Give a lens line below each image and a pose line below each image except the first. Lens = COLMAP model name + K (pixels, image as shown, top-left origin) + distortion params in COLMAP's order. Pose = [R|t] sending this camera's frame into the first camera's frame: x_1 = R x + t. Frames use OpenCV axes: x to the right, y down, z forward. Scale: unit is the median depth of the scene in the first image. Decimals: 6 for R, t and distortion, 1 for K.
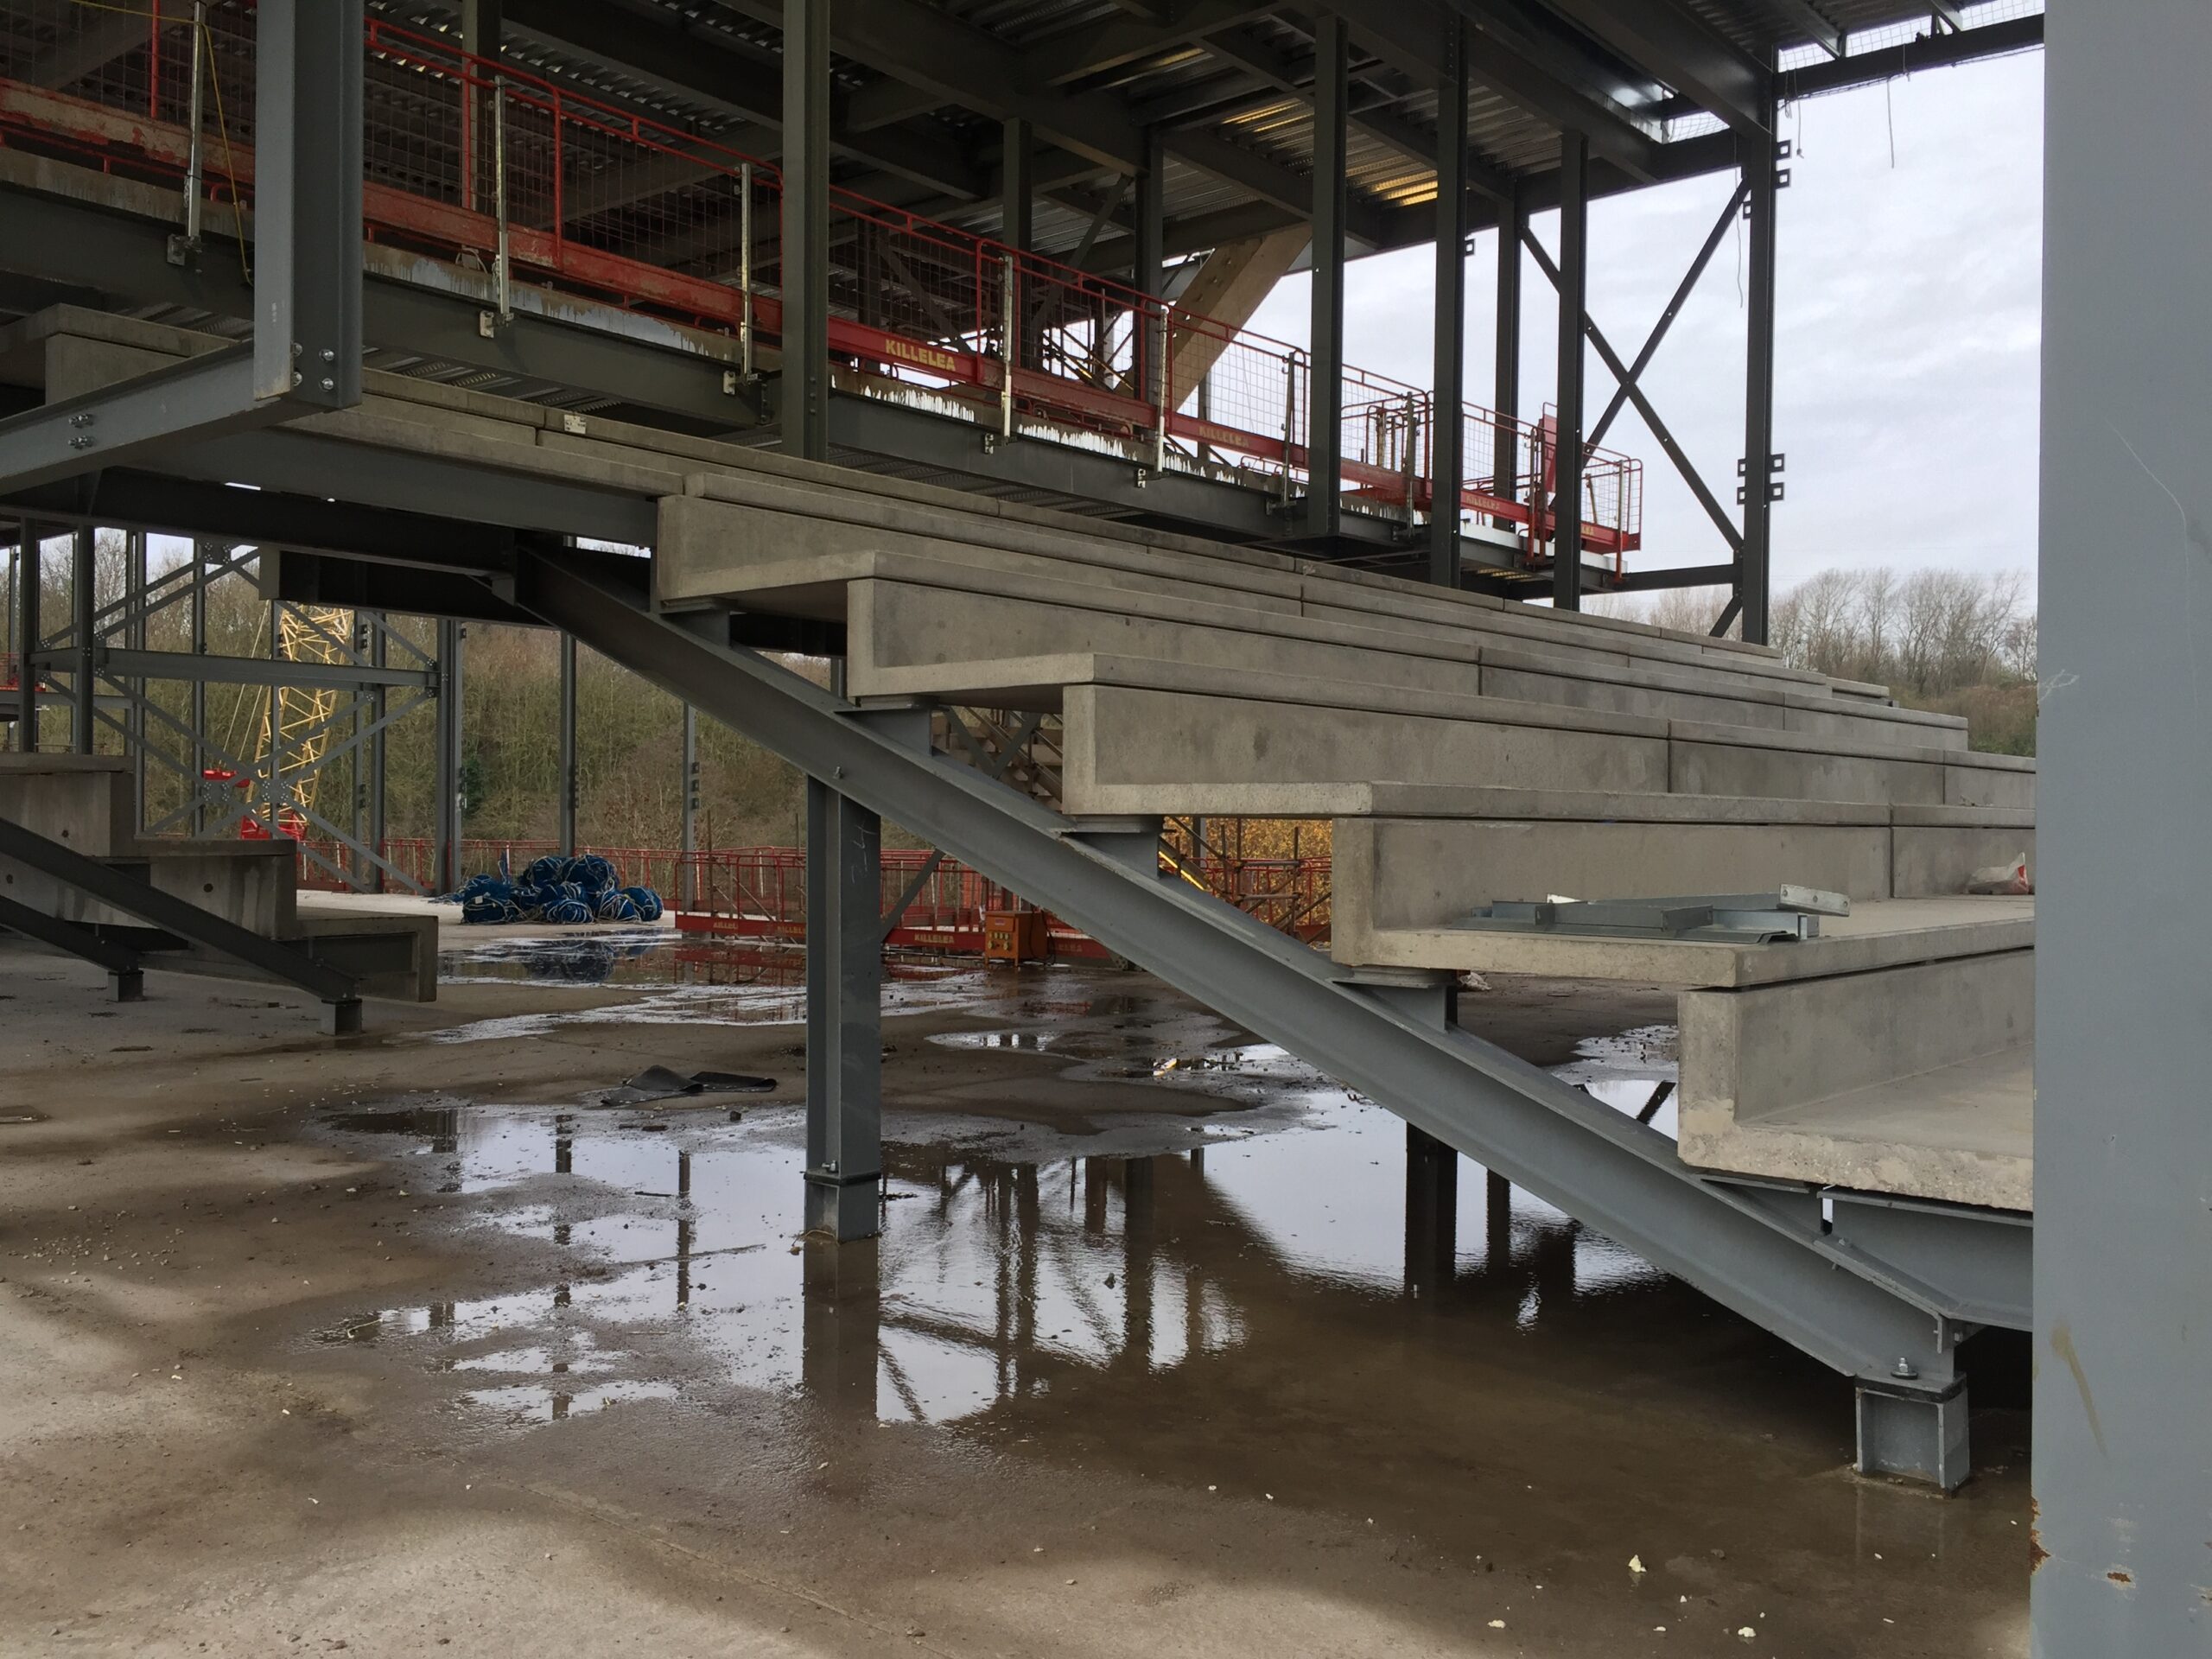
lens RADIAL K [[1882.4, 0, 1099.9], [0, 1882.4, 829.8], [0, 0, 1]] dist [0.097068, -0.135057]
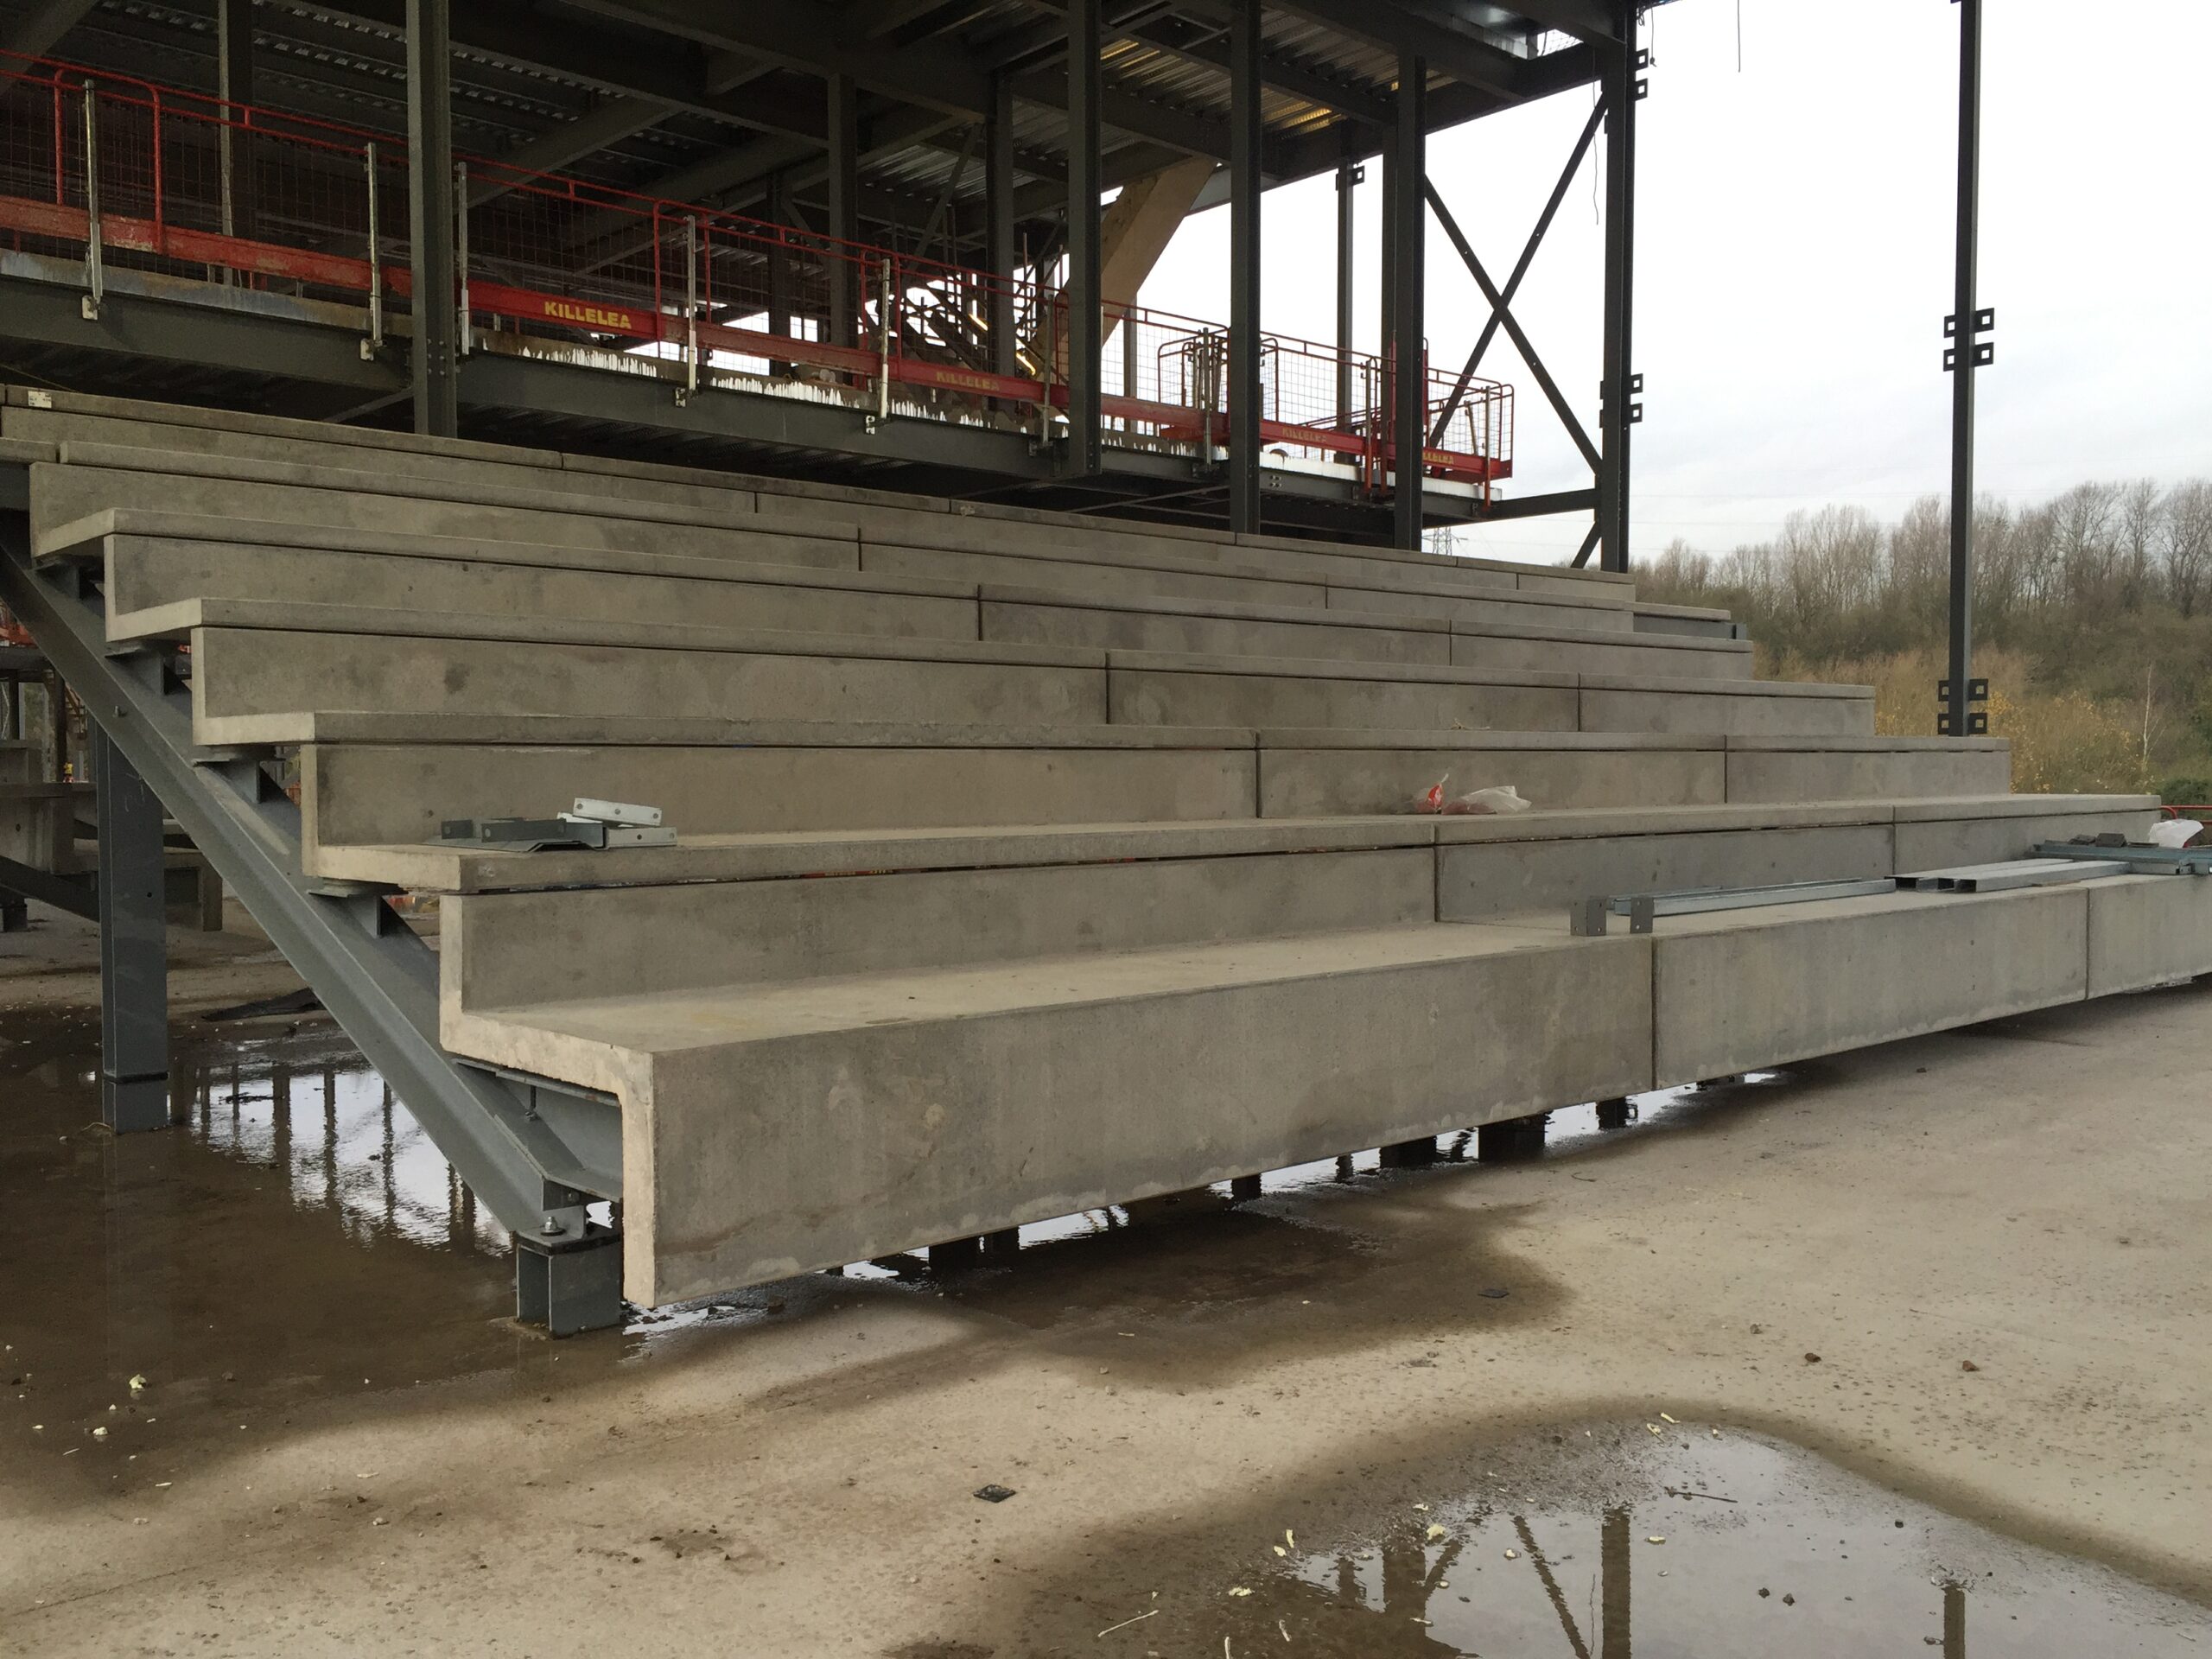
lens RADIAL K [[1882.4, 0, 1099.9], [0, 1882.4, 829.8], [0, 0, 1]] dist [0.097068, -0.135057]
pose [[0.992380, -0.009459, -0.122851, 0.205820], [0.013206, 0.999471, 0.029719, 0.004680], [0.122505, -0.031115, 0.991980, -0.014028]]
